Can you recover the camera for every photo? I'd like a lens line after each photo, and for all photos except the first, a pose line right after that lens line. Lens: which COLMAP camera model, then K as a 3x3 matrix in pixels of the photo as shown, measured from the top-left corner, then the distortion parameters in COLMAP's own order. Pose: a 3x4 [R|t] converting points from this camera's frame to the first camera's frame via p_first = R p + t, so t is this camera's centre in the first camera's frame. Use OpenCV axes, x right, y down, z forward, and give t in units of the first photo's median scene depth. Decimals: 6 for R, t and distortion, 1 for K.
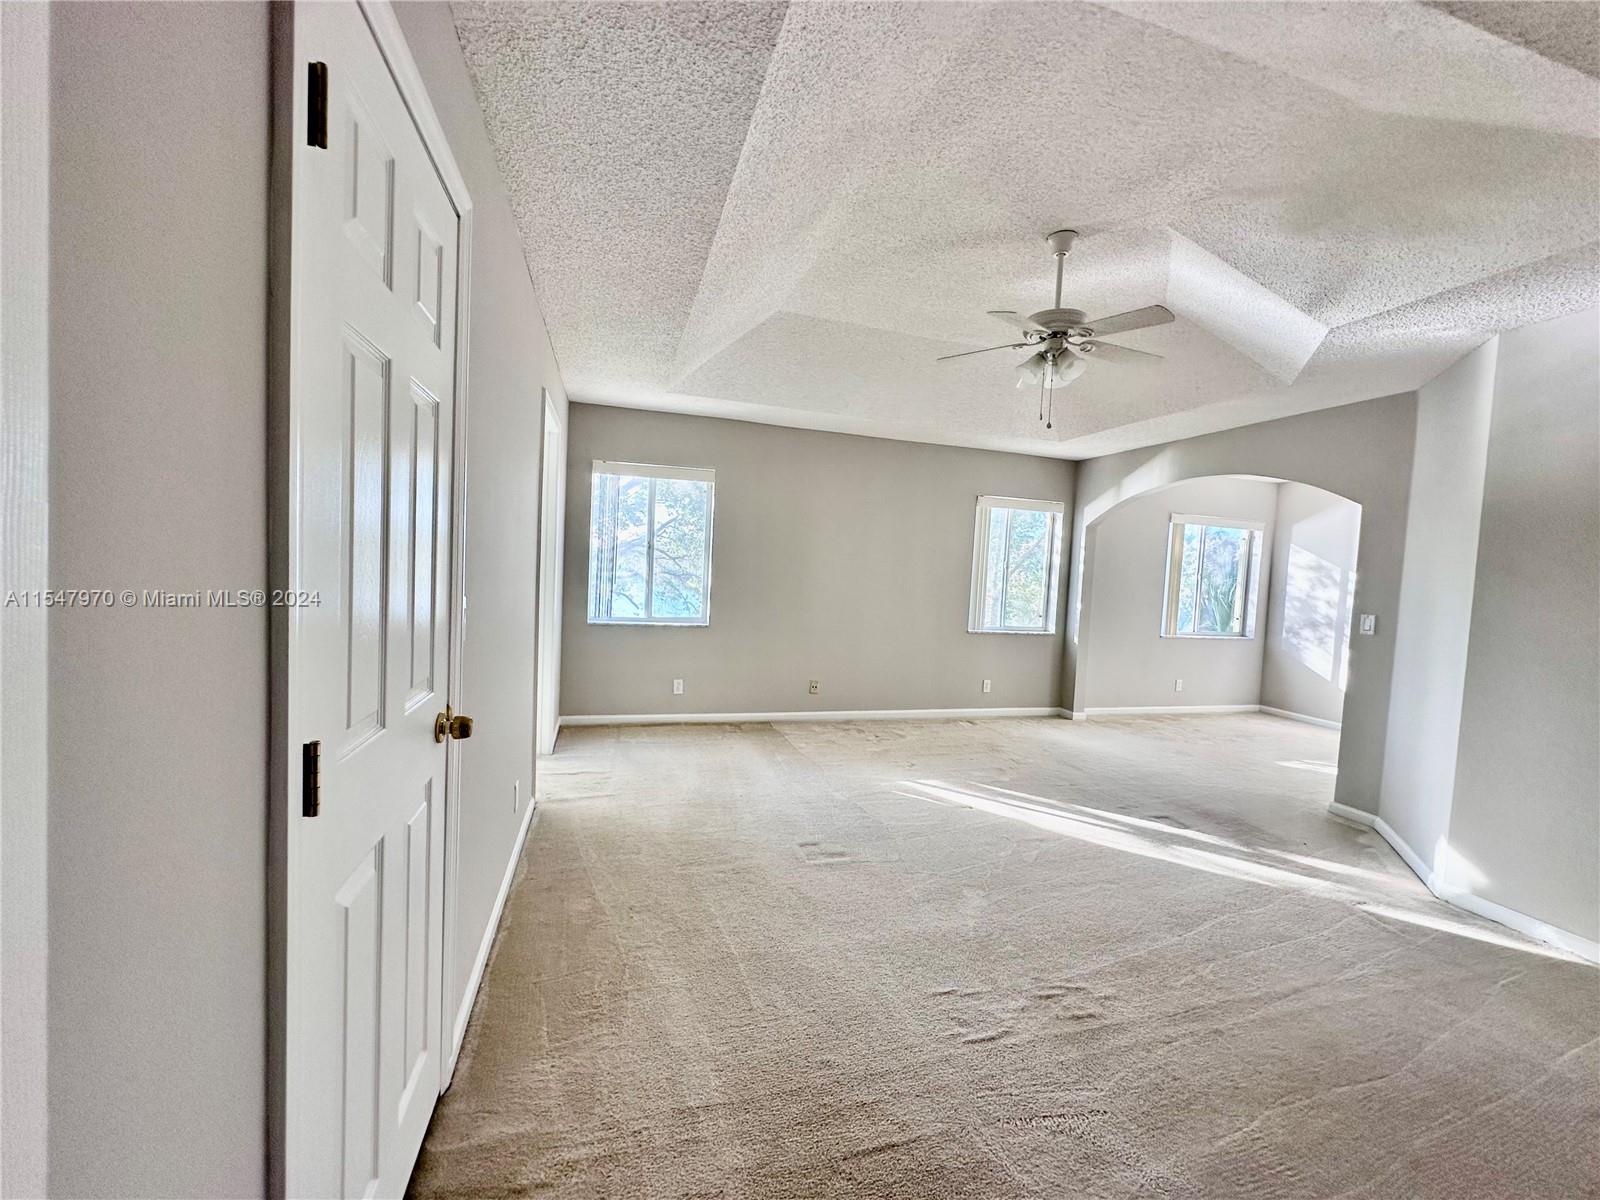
lens RADIAL K [[638.2, 0, 799.5], [0, 638.2, 598.1], [0, 0, 1]] dist [-0.002792, 0.000982]
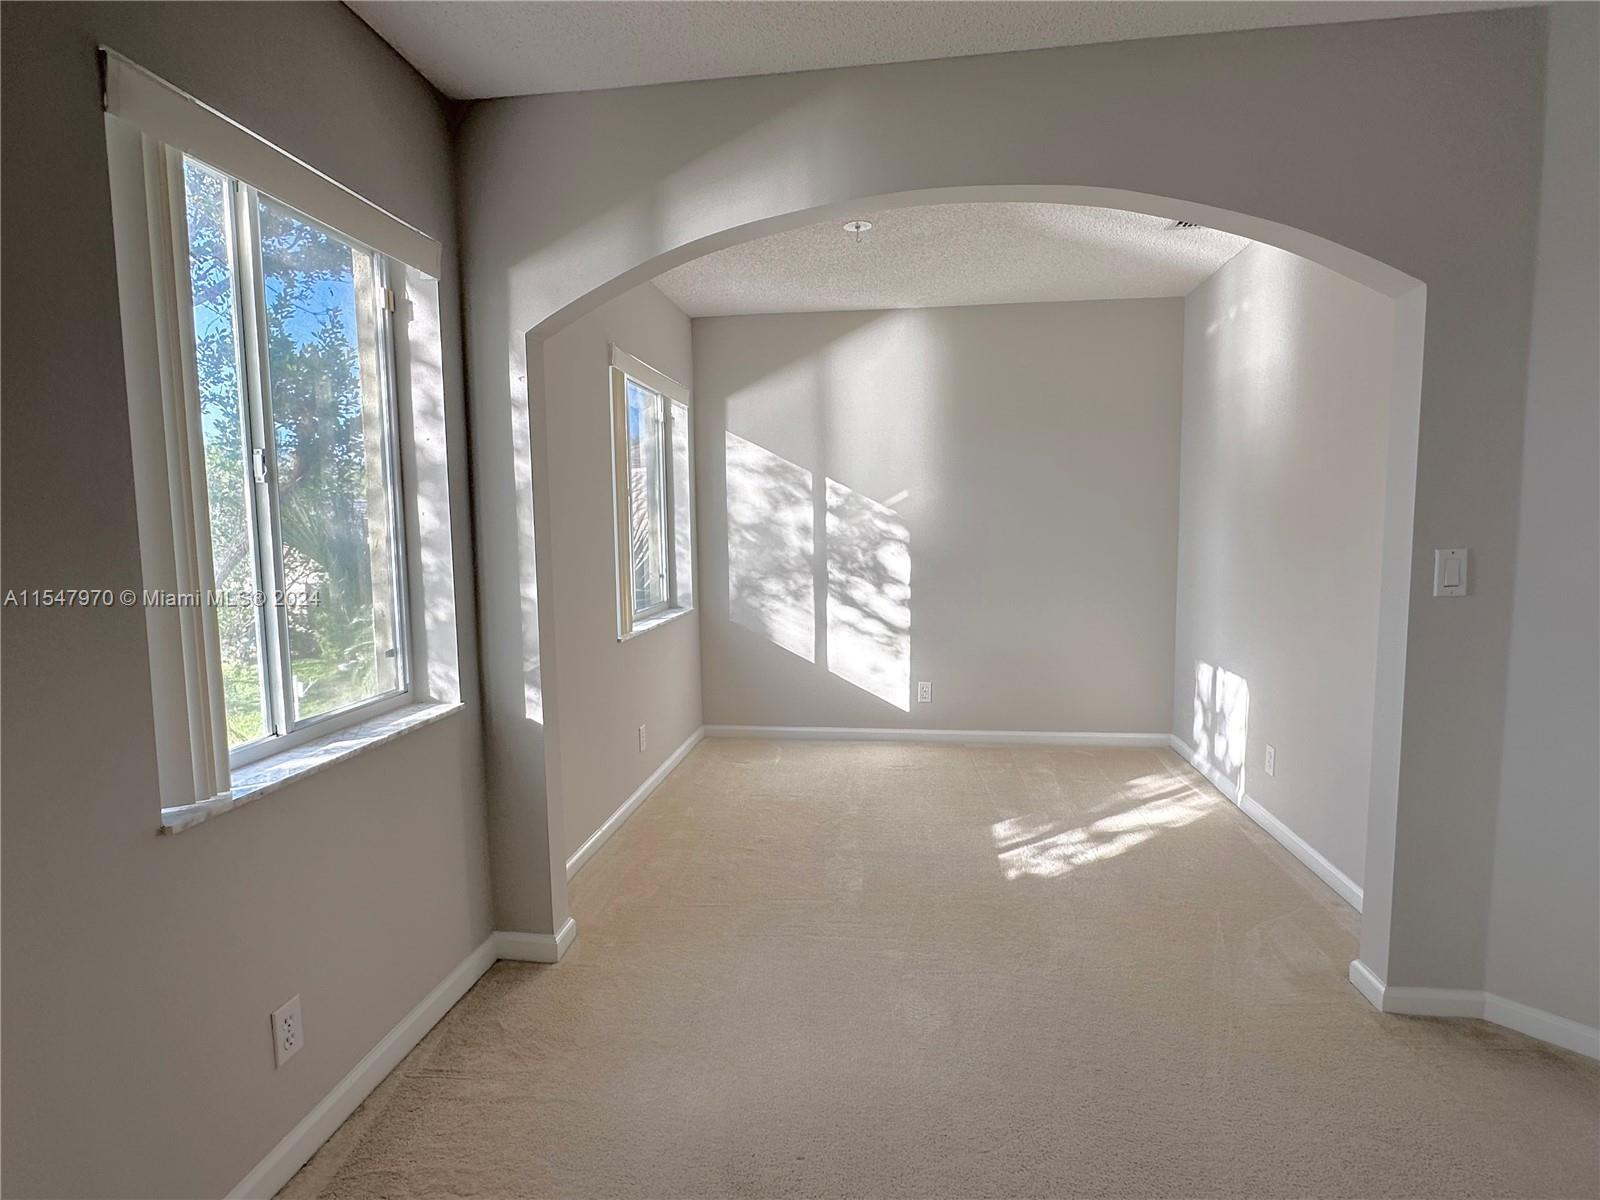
lens RADIAL K [[837.2, 0, 798.3], [0, 837.2, 594.5], [0, 0, 1]] dist [-0.003538, 0.001690]
pose [[0.399717, -0.141086, 0.905716, 0.158335], [0.078252, 0.989729, 0.119639, -0.034709], [-0.913292, 0.023052, 0.406652, 0.897763]]
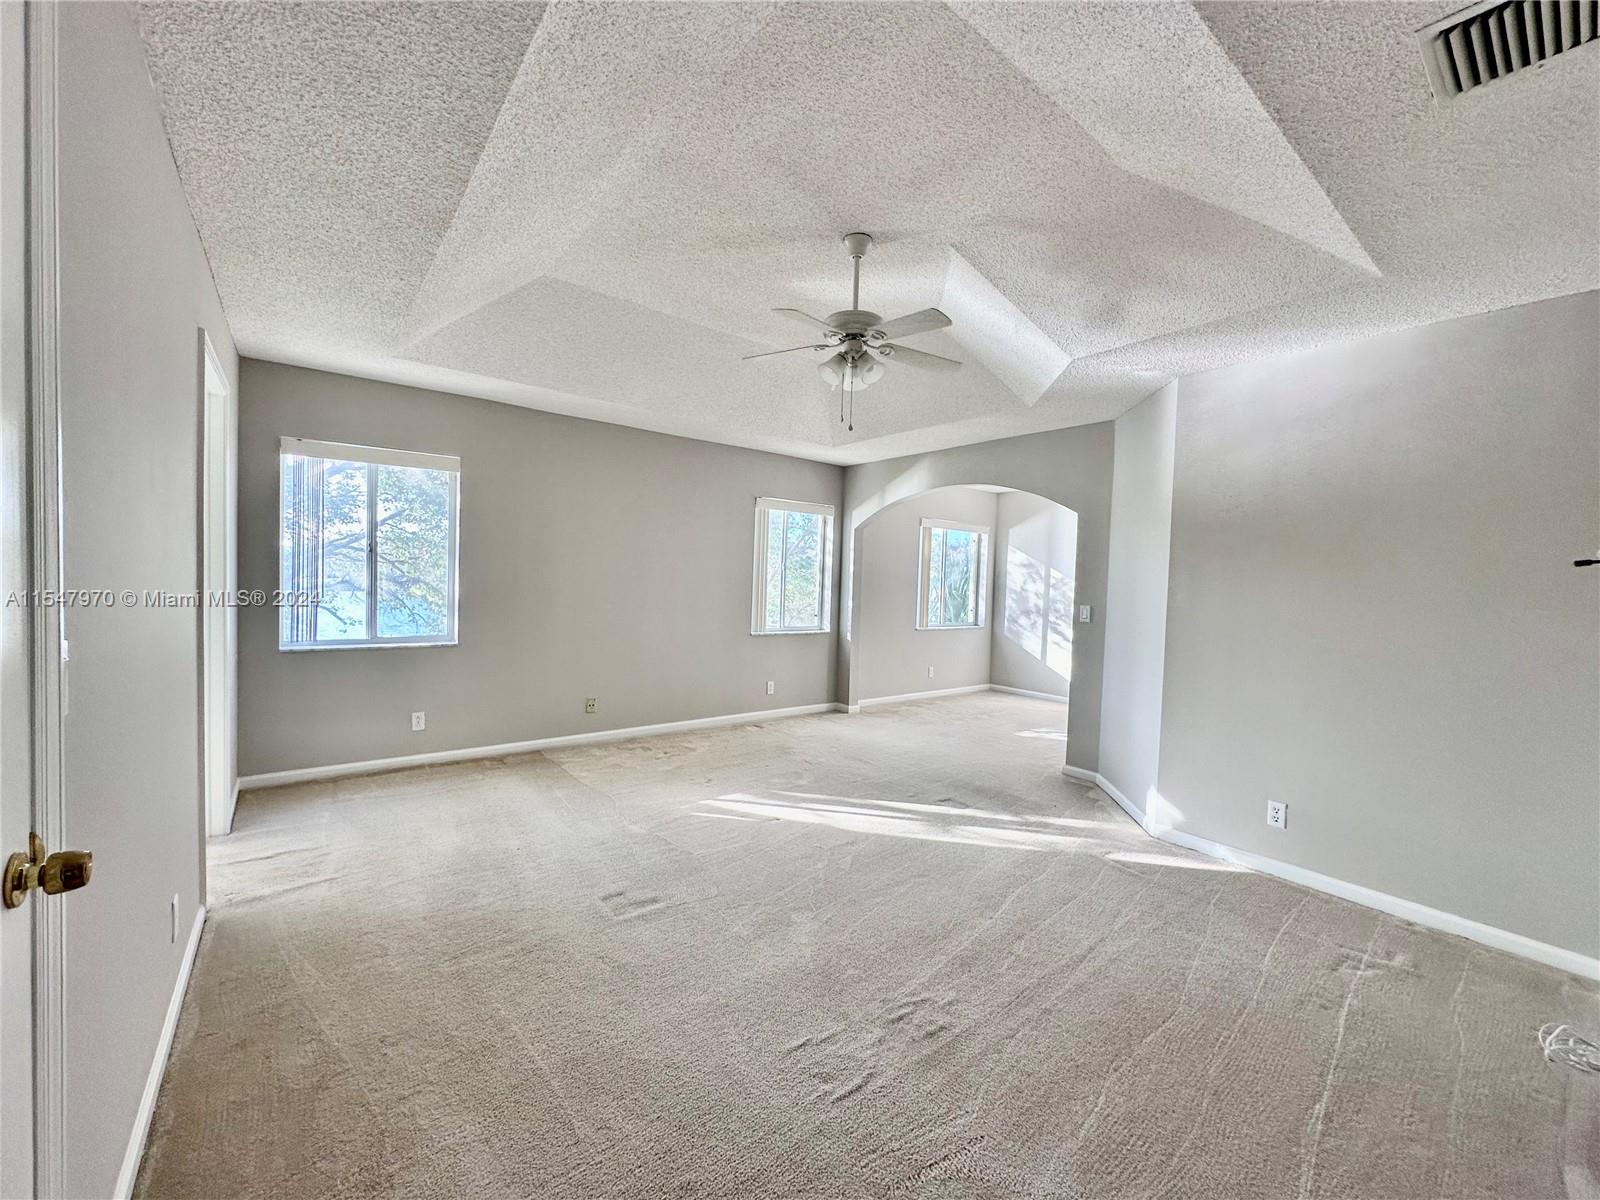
lens RADIAL K [[638.2, 0, 799.5], [0, 638.2, 598.1], [0, 0, 1]] dist [-0.002792, 0.000982]
pose [[0.928970, -0.031318, 0.368829, -0.035503], [0.031635, 0.999486, 0.005190, -0.007852], [-0.368802, 0.006846, 0.929483, 0.065106]]
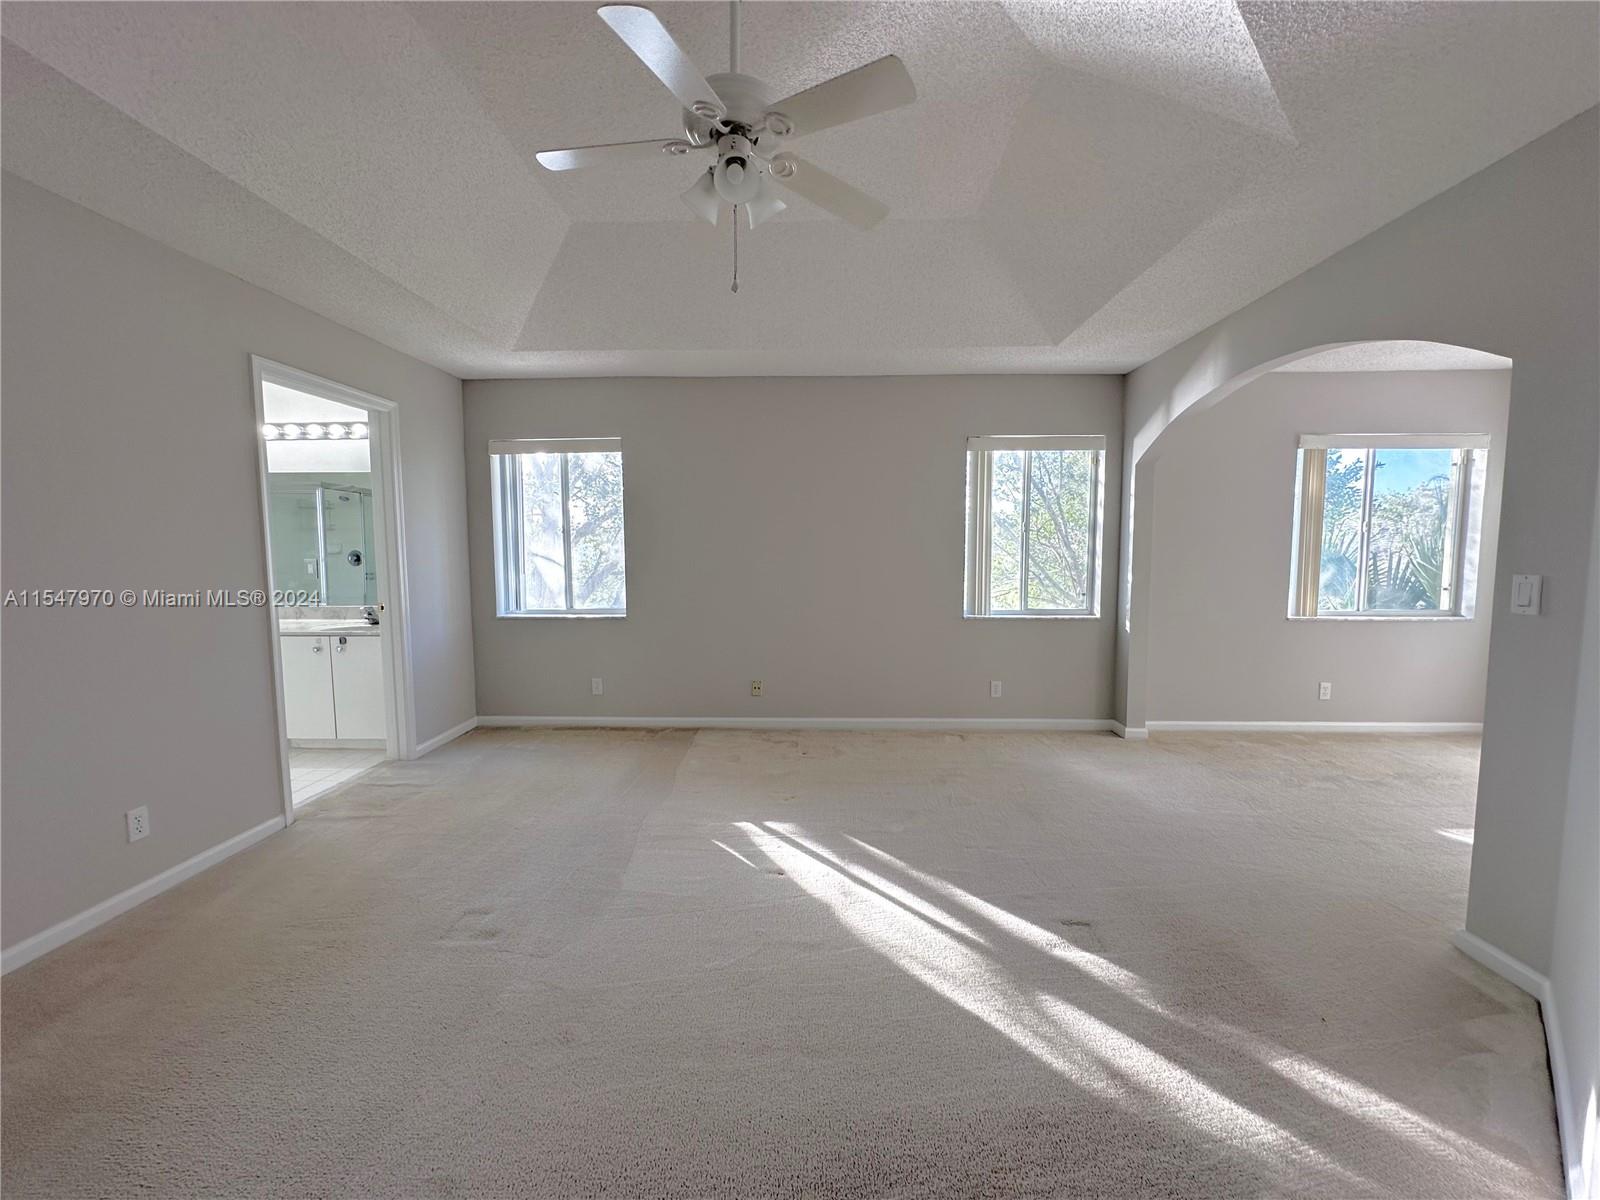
lens RADIAL K [[638.2, 0, 799.5], [0, 638.2, 598.1], [0, 0, 1]] dist [-0.002792, 0.000982]
pose [[0.949328, -0.028163, -0.313021, 0.386623], [0.035042, 0.999252, 0.016371, 0.012190], [0.312326, -0.026510, 0.949605, 0.263026]]
